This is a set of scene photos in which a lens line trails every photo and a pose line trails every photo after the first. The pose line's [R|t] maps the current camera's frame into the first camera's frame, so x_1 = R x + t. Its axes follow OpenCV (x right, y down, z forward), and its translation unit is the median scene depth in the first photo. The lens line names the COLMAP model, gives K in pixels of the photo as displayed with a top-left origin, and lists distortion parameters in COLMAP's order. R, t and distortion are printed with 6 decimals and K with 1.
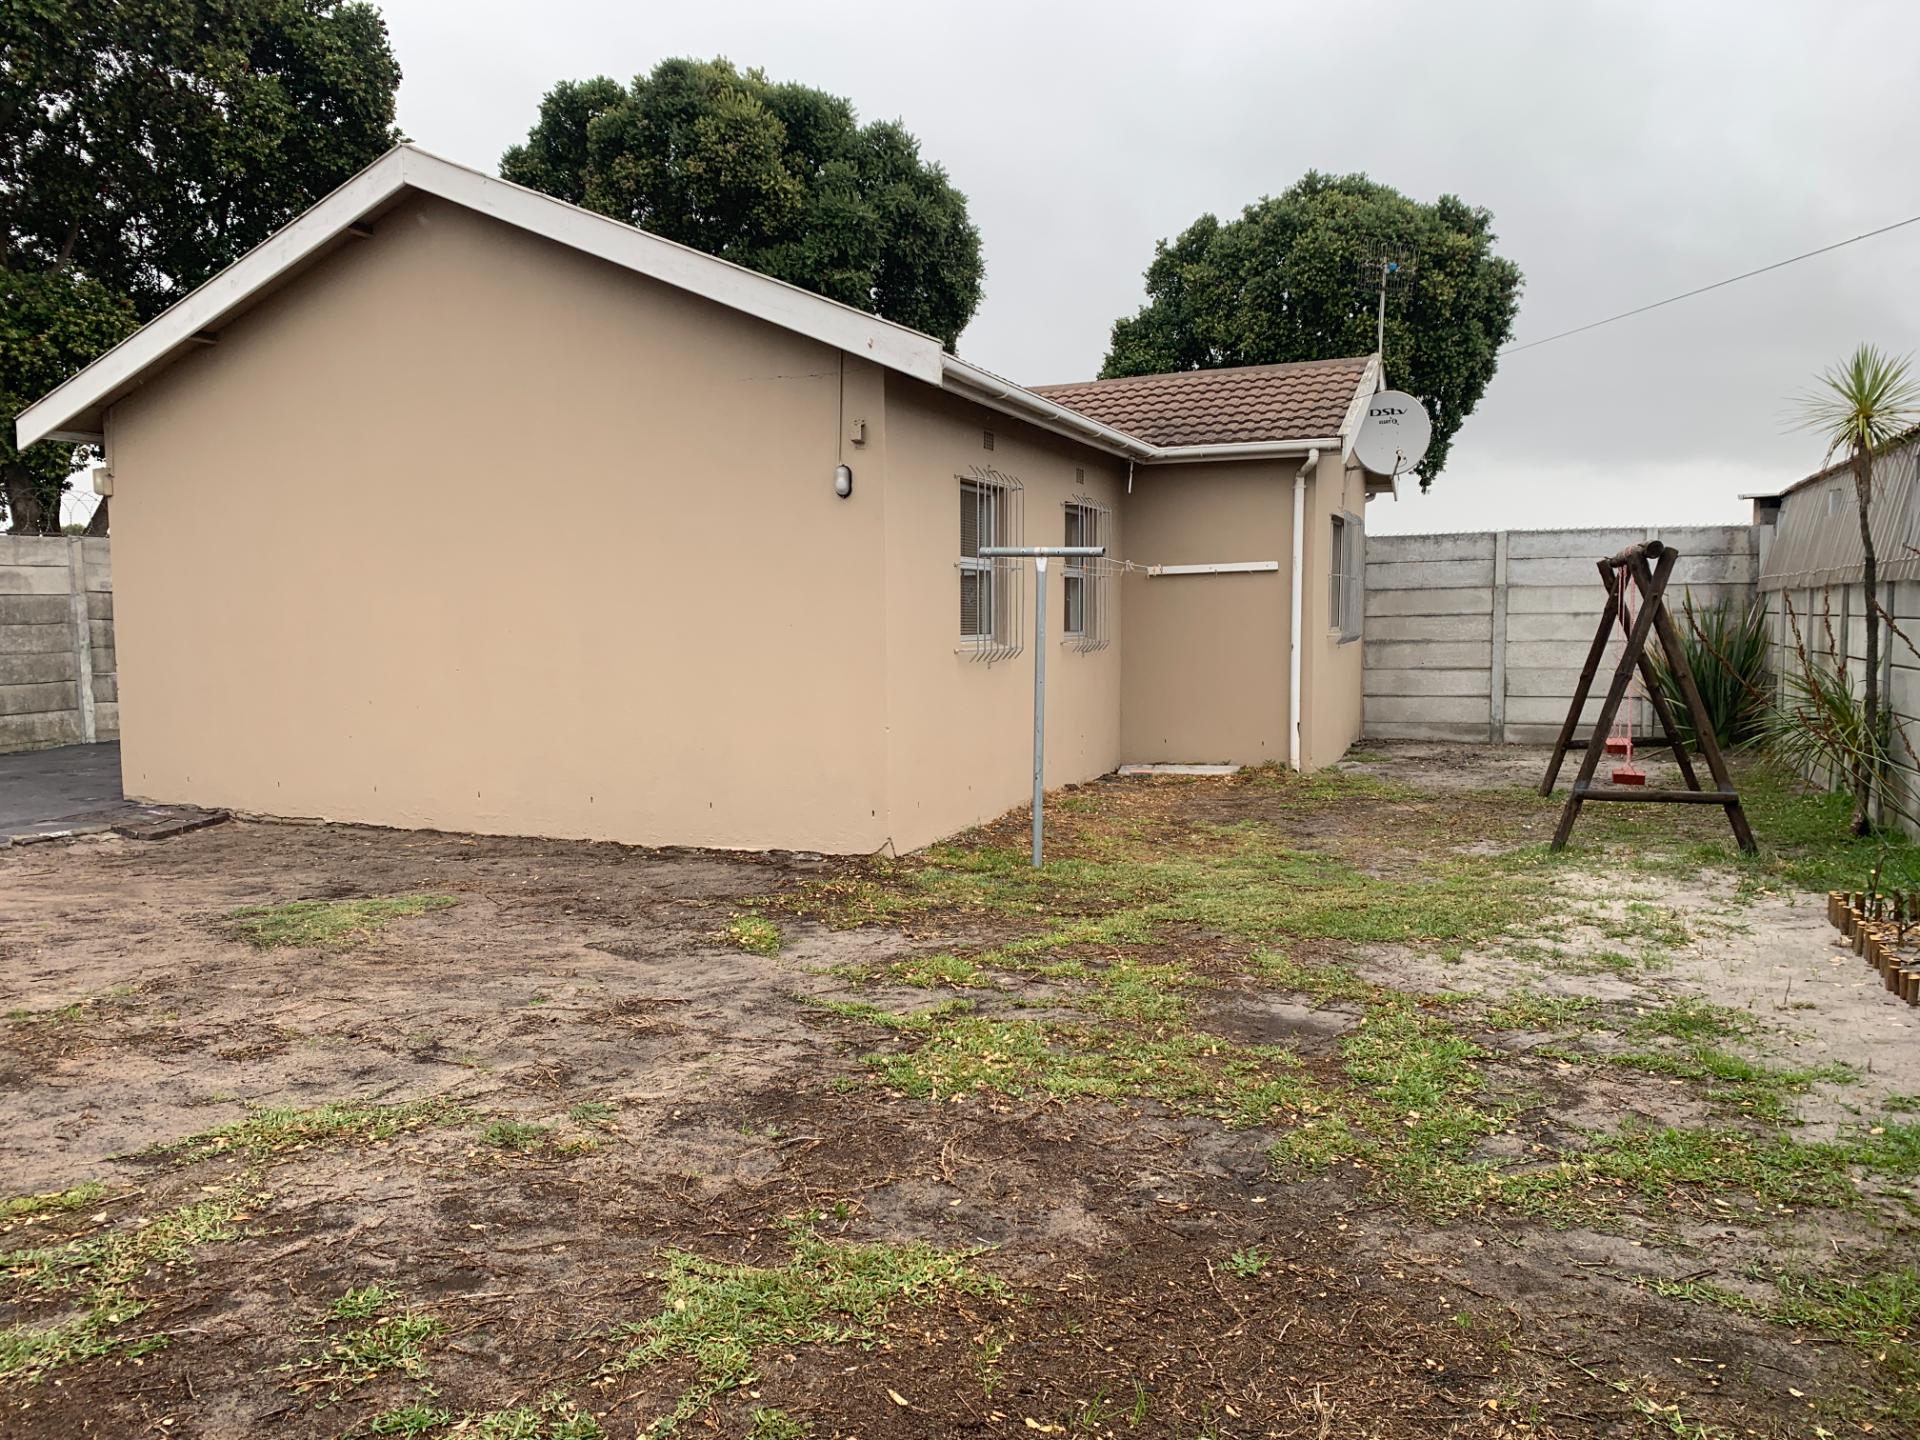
lens RADIAL K [[1479.4, 0, 945.0], [0, 1479.4, 751.9], [0, 0, 1]] dist [0.041502, -0.040074]
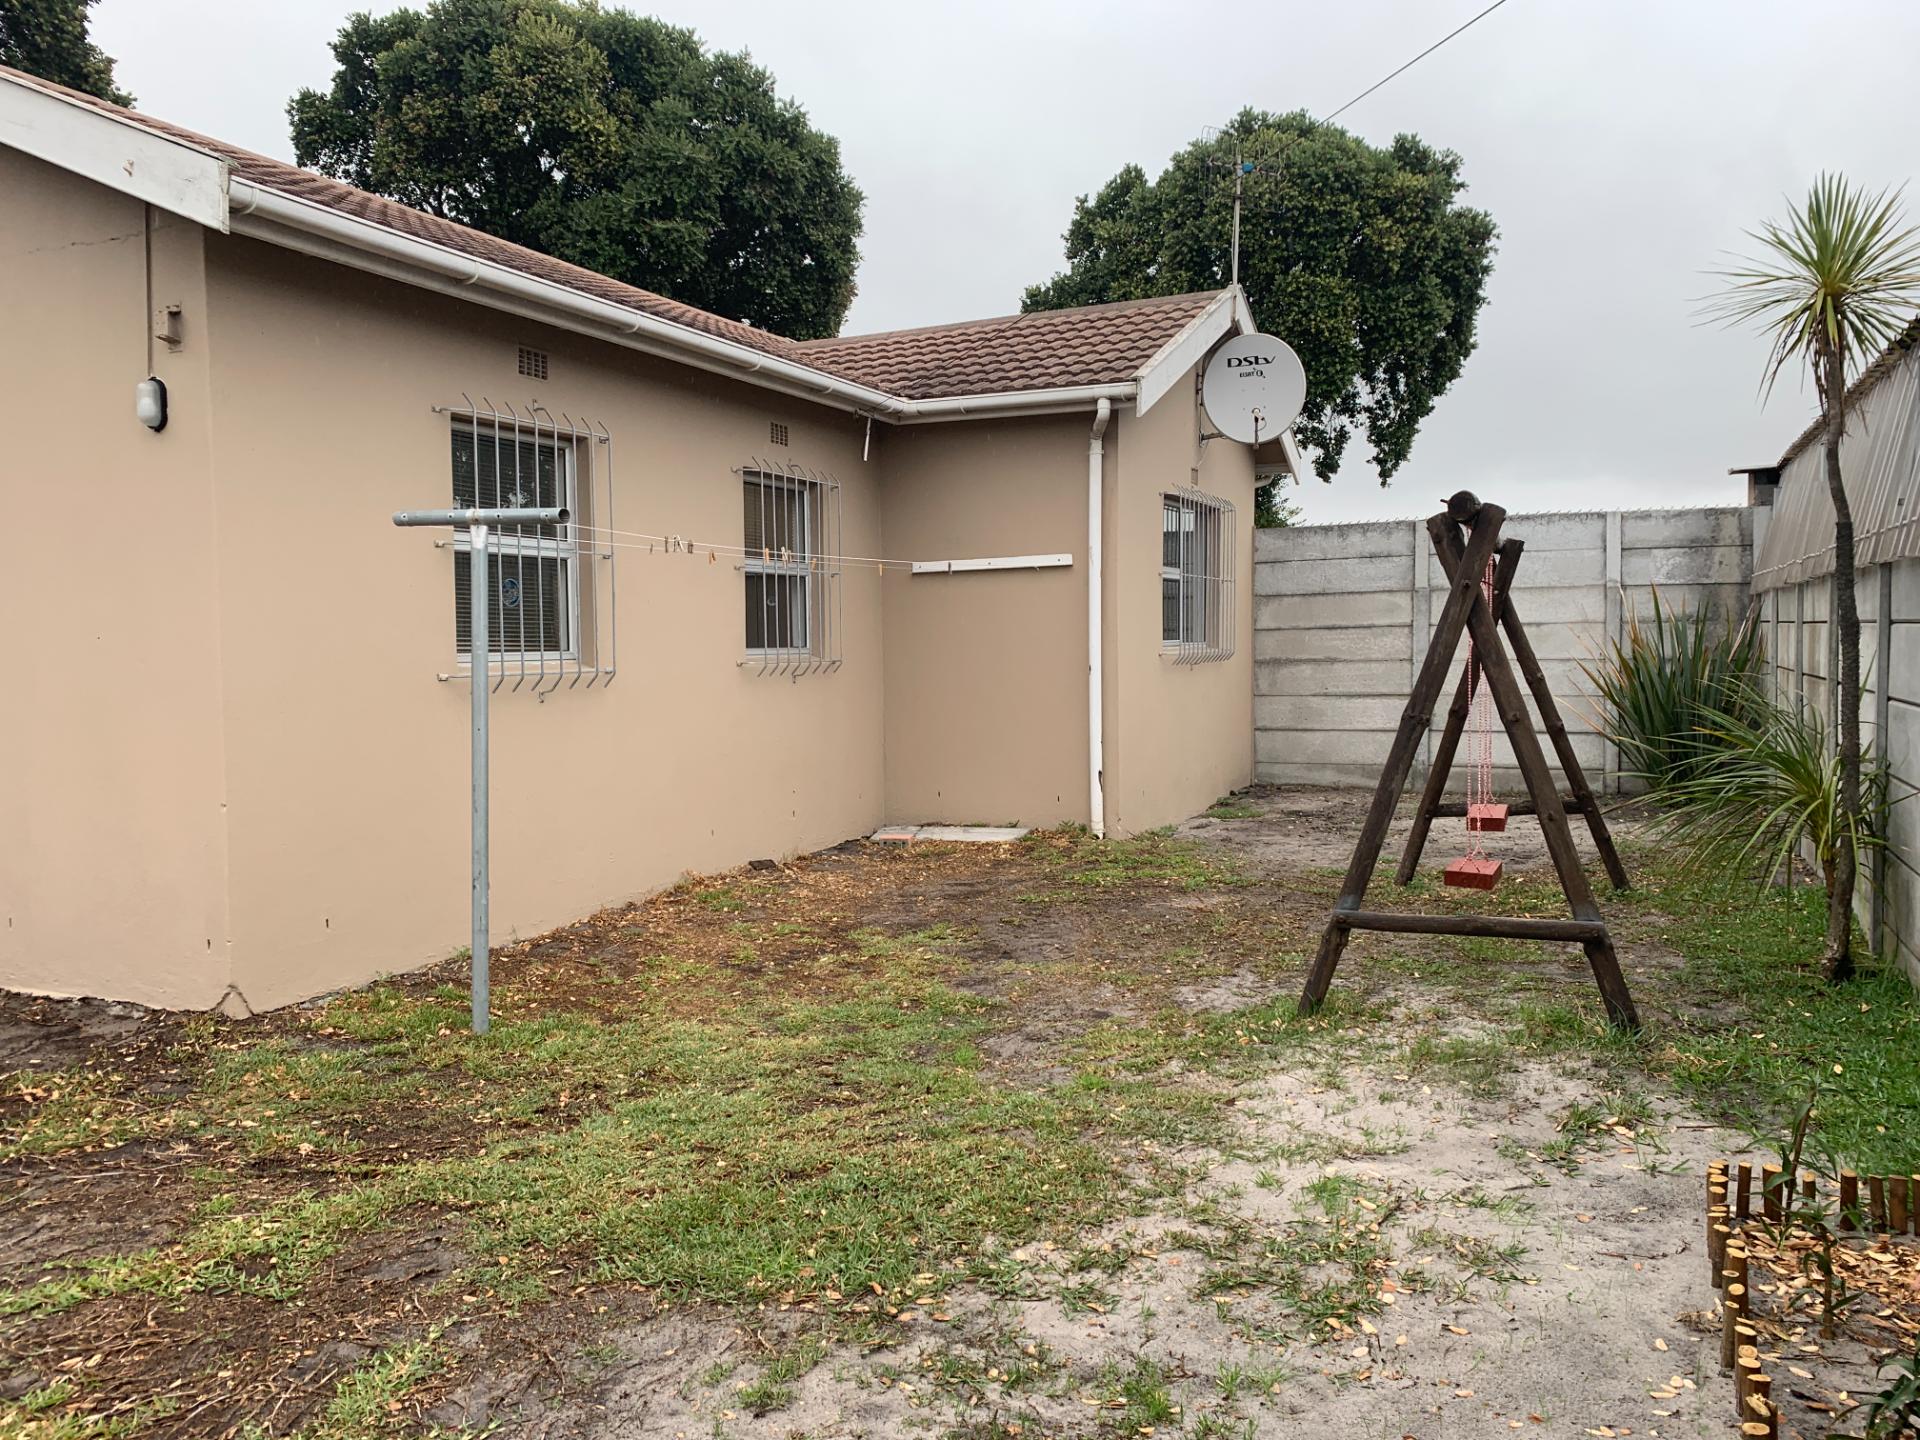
lens RADIAL K [[1479.4, 0, 958.4], [0, 1479.4, 734.7], [0, 0, 1]] dist [0.041502, -0.040074]
pose [[0.999375, -0.001847, -0.035292, 0.193347], [0.000987, 0.999703, -0.024371, -0.020272], [0.035327, 0.024321, 0.999080, 0.263428]]
